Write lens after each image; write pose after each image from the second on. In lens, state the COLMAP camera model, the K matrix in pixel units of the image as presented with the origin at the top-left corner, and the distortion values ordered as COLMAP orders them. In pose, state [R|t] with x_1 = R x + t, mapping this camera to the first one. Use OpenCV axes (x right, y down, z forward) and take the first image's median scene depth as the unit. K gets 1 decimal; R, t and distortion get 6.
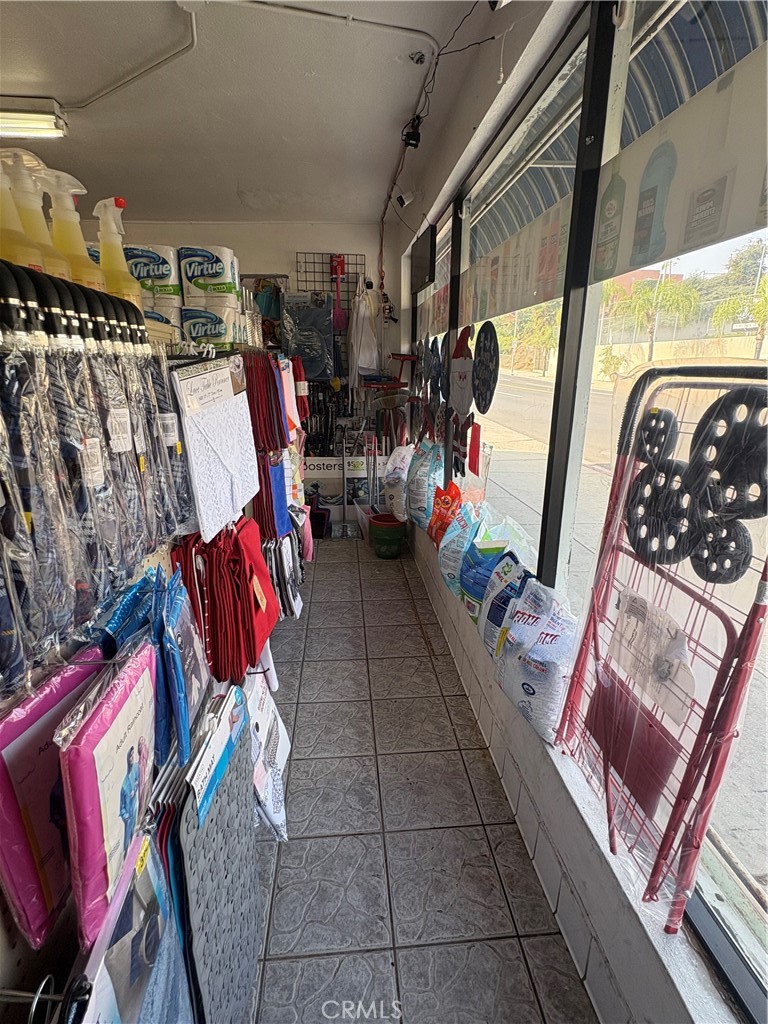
lens RADIAL K [[485.9, 0, 384.0], [0, 485.9, 512.0], [0, 0, 1]] dist [-0.001571, 0.000616]
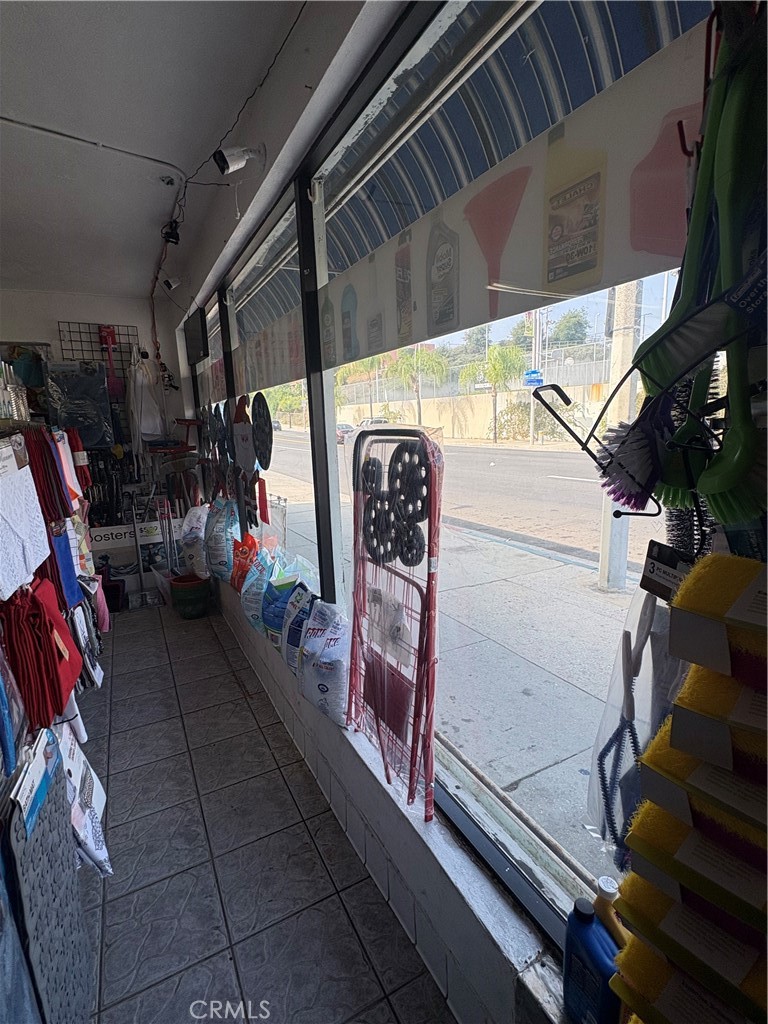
lens RADIAL K [[485.9, 0, 384.0], [0, 485.9, 512.0], [0, 0, 1]] dist [-0.001571, 0.000616]
pose [[0.918036, -0.106347, 0.381970, 0.019130], [0.148884, 0.985323, -0.083500, 0.053136], [-0.367484, 0.133526, 0.920395, -0.232234]]
